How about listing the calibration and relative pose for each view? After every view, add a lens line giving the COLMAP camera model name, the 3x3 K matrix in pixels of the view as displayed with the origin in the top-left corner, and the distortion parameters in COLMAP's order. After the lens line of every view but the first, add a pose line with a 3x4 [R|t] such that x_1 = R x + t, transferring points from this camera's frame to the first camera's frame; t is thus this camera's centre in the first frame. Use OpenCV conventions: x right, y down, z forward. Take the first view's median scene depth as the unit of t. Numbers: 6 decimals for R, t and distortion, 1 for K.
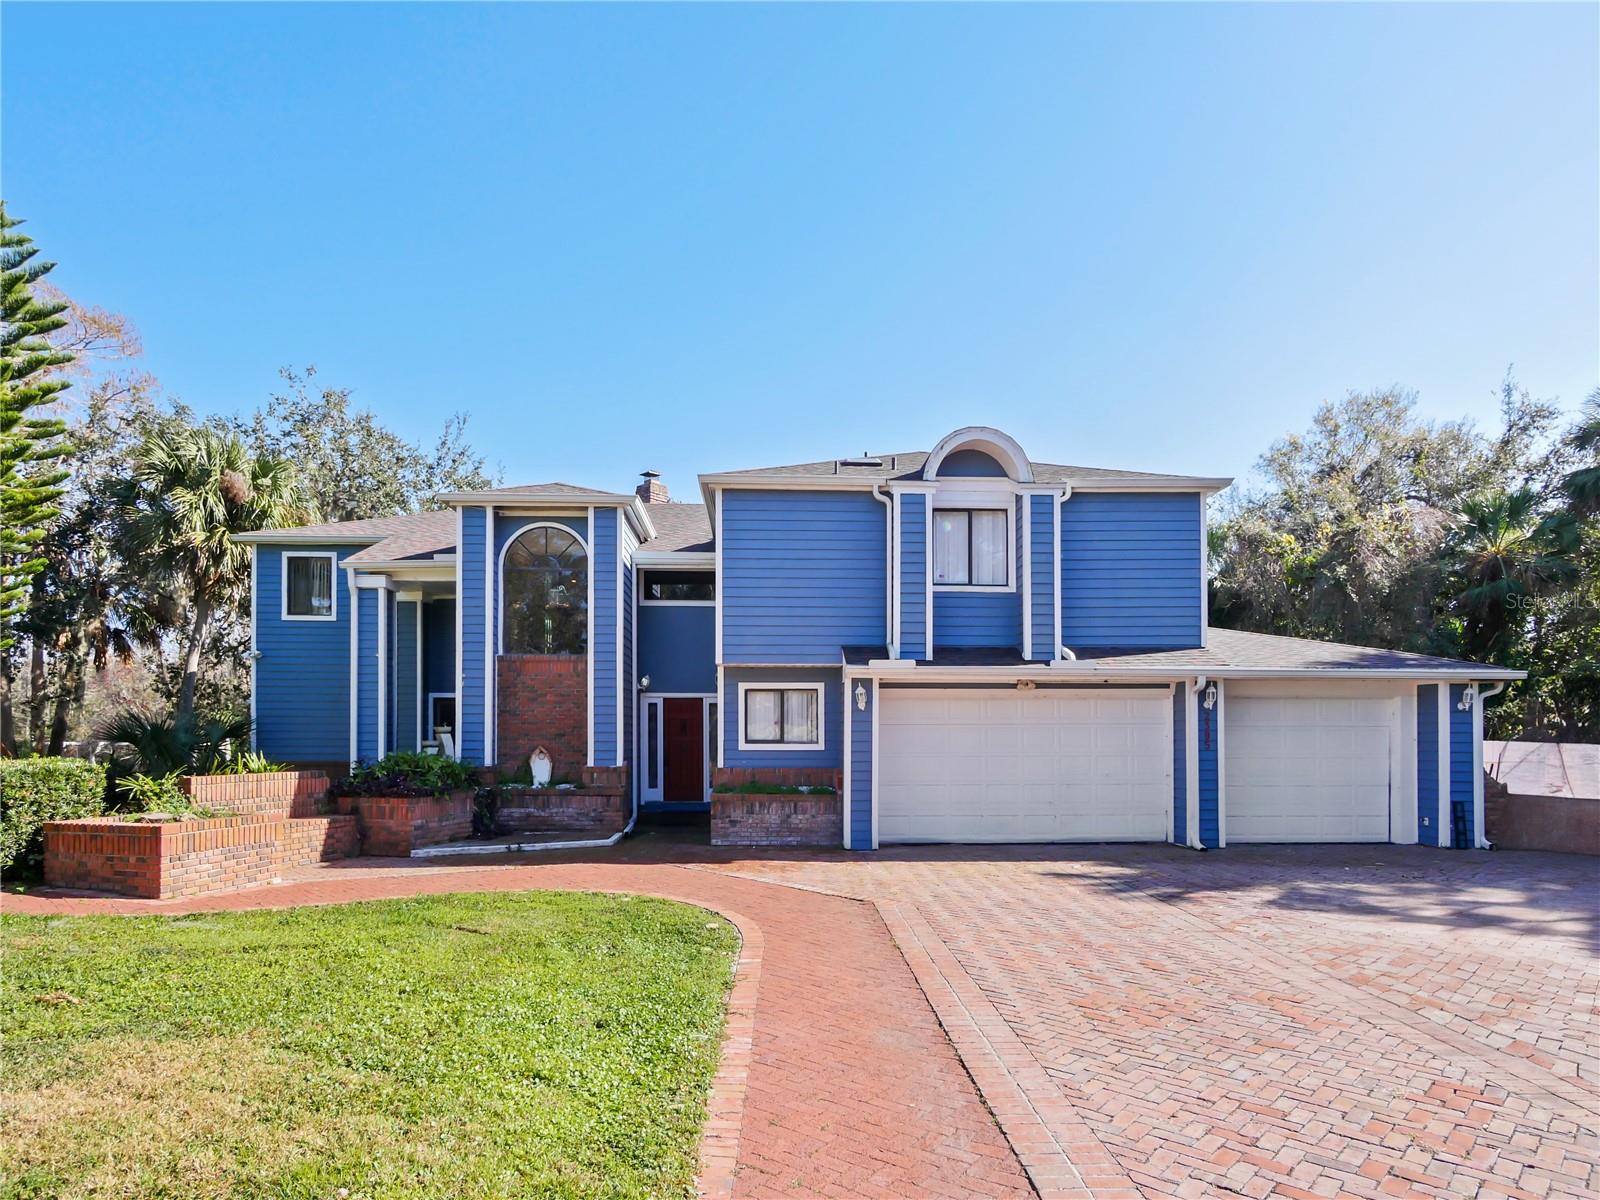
lens RADIAL K [[919.4, 0, 800.4], [0, 919.4, 711.4], [0, 0, 1]] dist [0.002017, -0.002652]
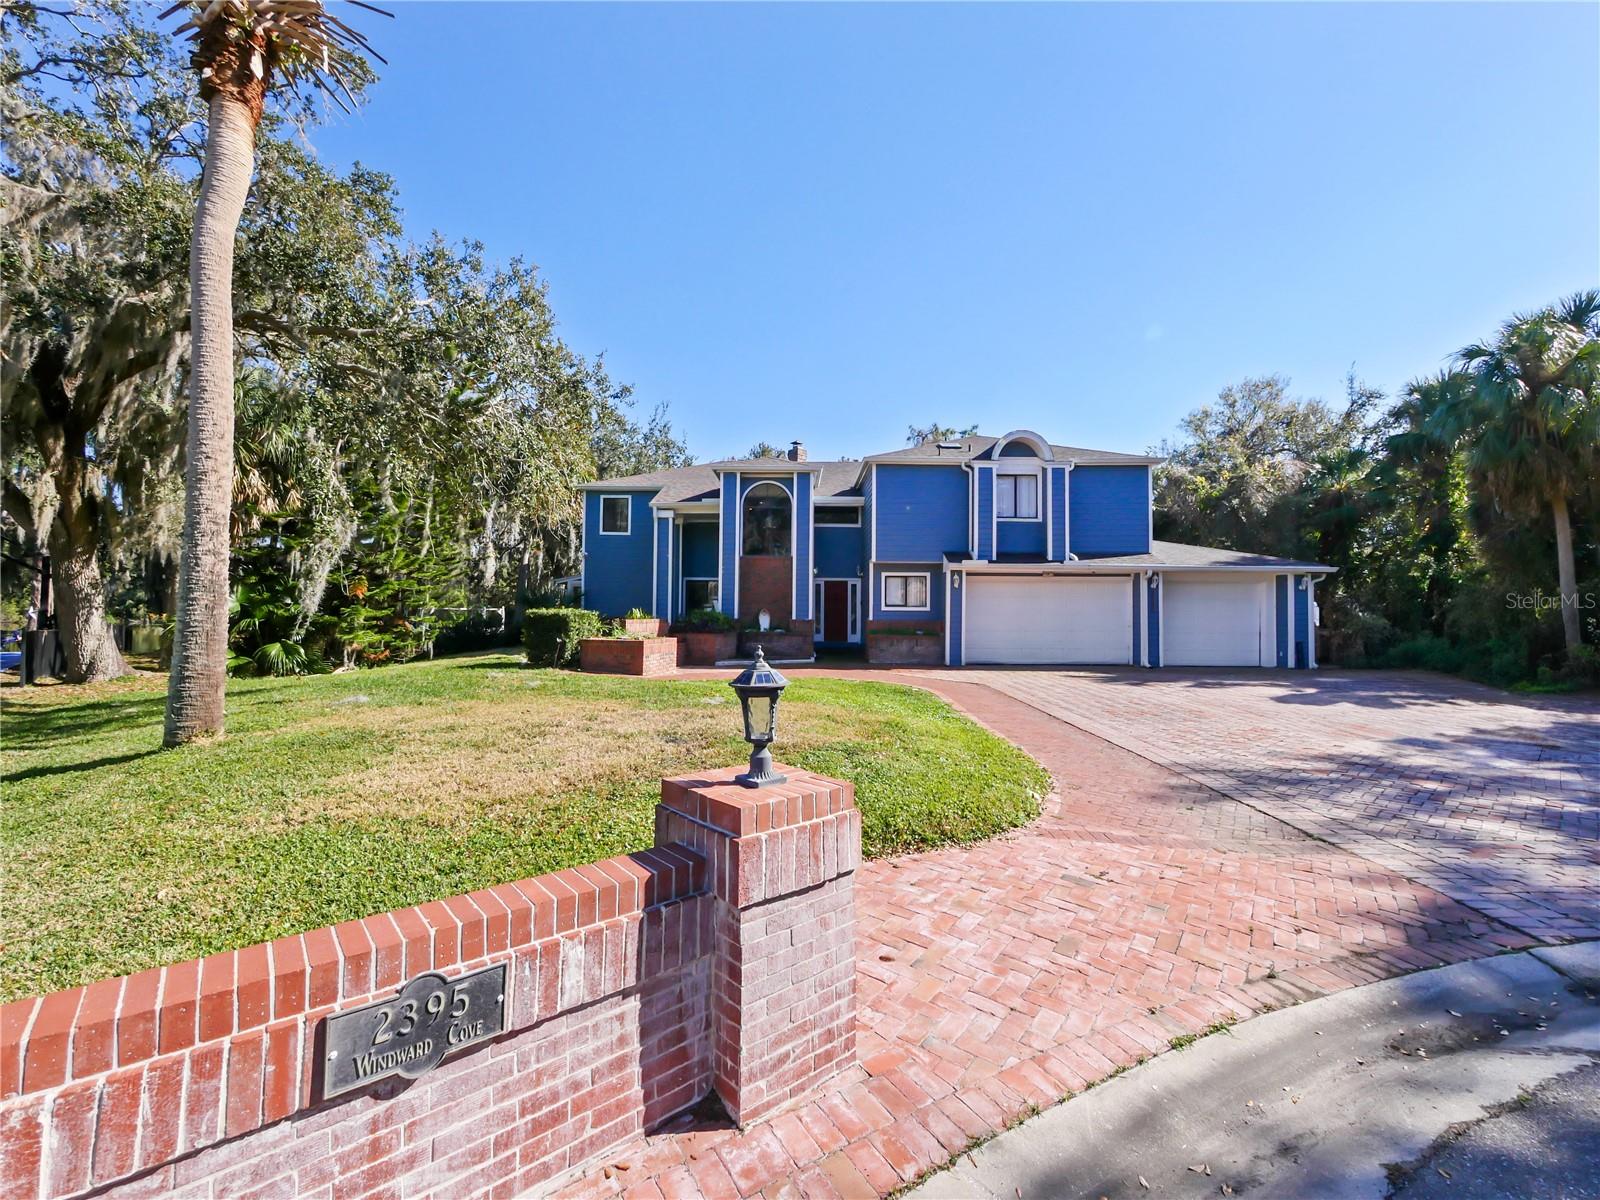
lens RADIAL K [[695.8, 0, 790.8], [0, 695.8, 589.0], [0, 0, 1]] dist [-0.002596, 0.000261]
pose [[0.998906, 0.005186, -0.046482, -0.171955], [-0.005426, 0.999973, -0.005041, 0.008427], [0.046454, 0.005288, 0.998906, -0.331219]]
